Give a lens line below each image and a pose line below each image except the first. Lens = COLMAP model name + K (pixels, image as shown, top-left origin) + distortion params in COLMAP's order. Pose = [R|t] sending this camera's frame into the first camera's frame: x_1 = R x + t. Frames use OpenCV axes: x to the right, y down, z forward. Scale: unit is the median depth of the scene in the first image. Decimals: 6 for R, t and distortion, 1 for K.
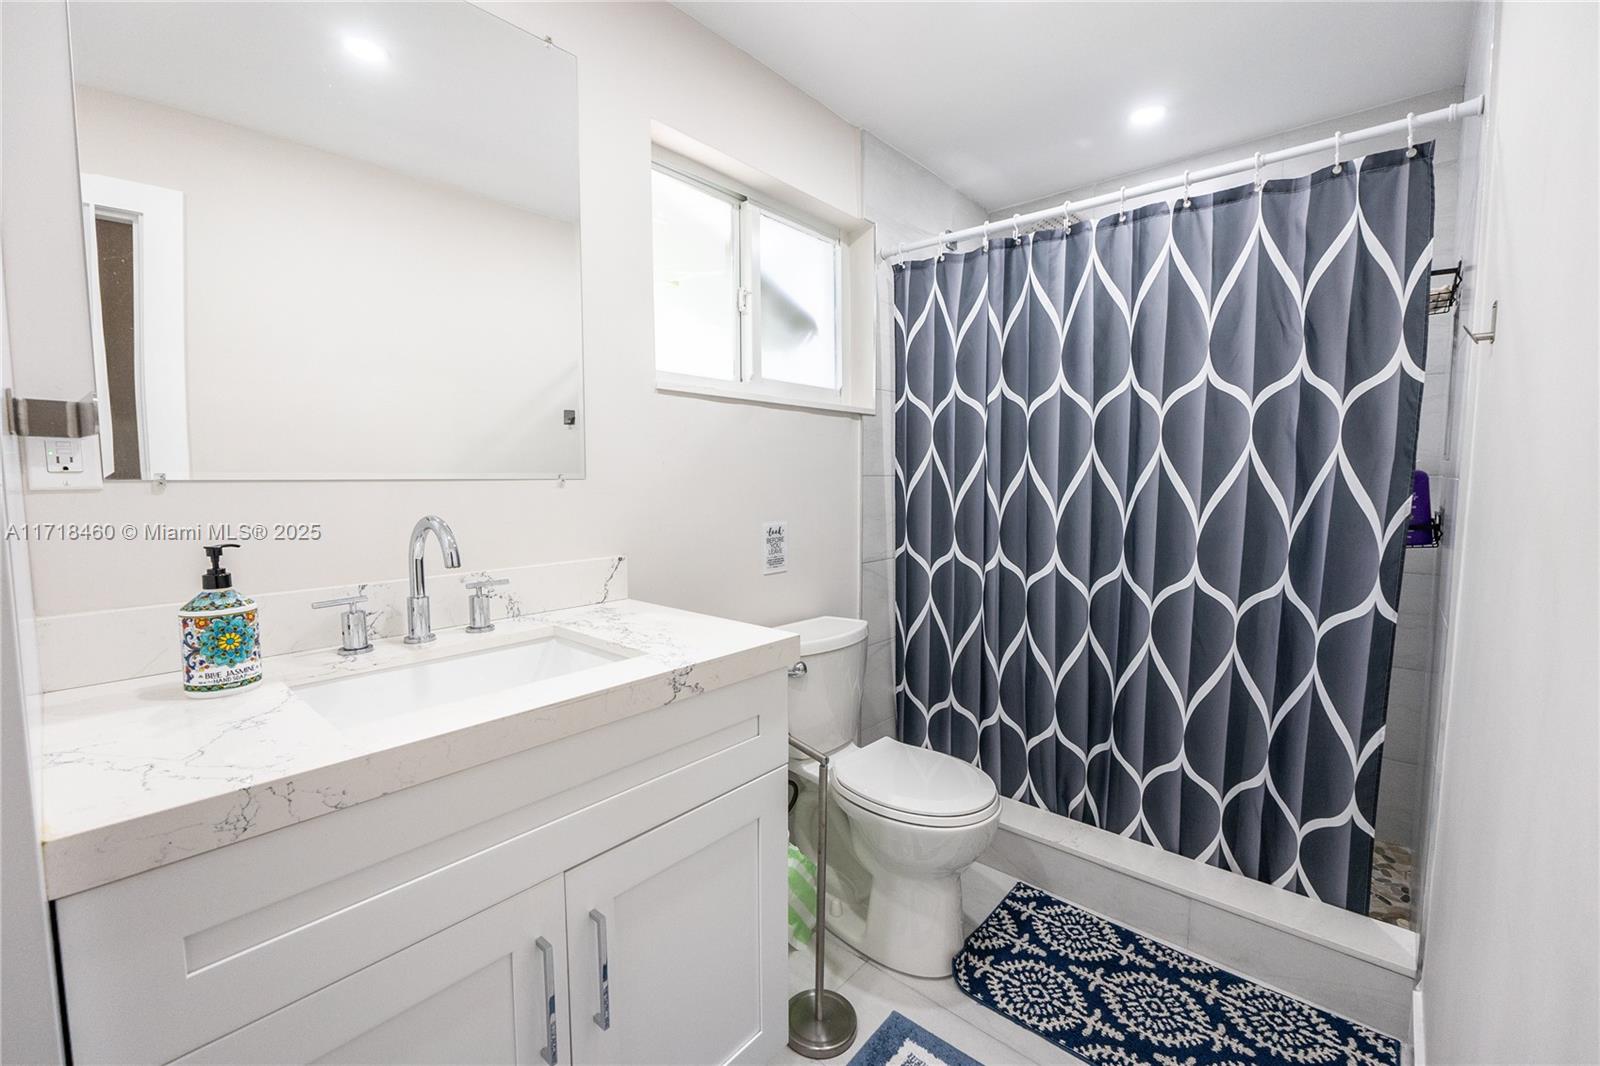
lens RADIAL K [[664.0, 0, 803.1], [0, 664.0, 529.5], [0, 0, 1]] dist [-0.009455, 0.000260]
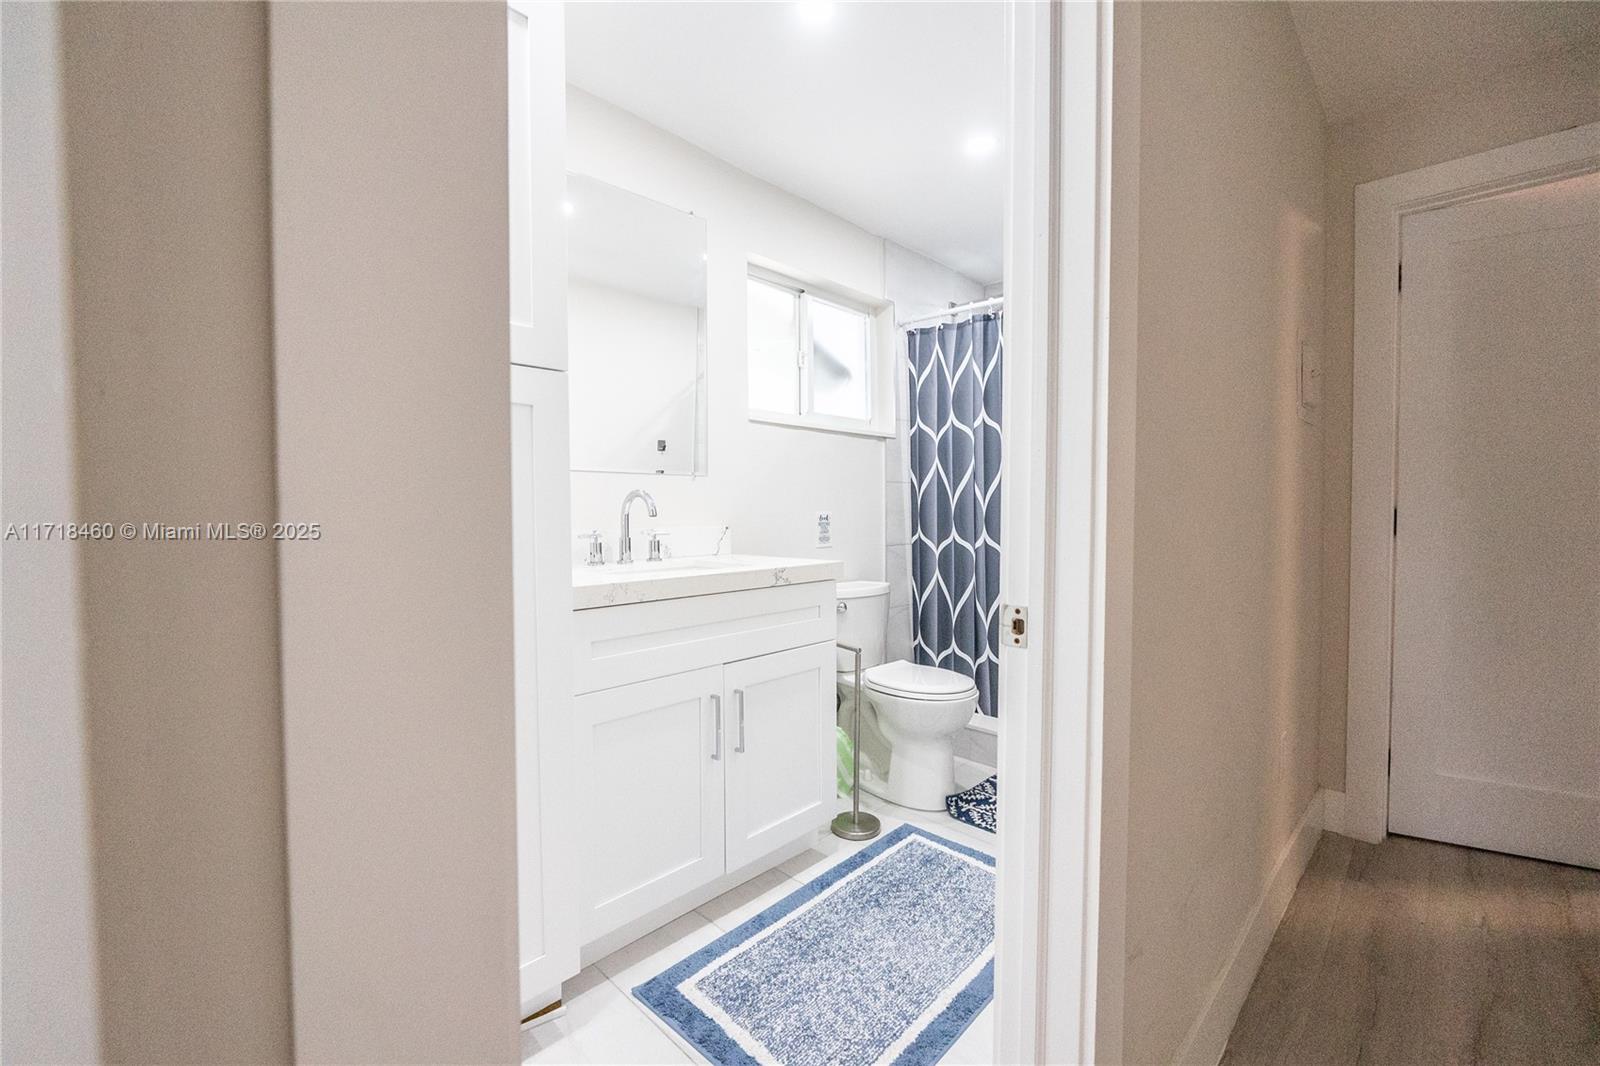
lens RADIAL K [[664.0, 0, 797.0], [0, 664.0, 532.7], [0, 0, 1]] dist [-0.009455, 0.000260]
pose [[0.998096, -0.001645, -0.061665, -0.012127], [-0.001481, 0.998718, -0.050598, 0.106096], [0.061669, 0.050593, 0.996814, -0.426769]]
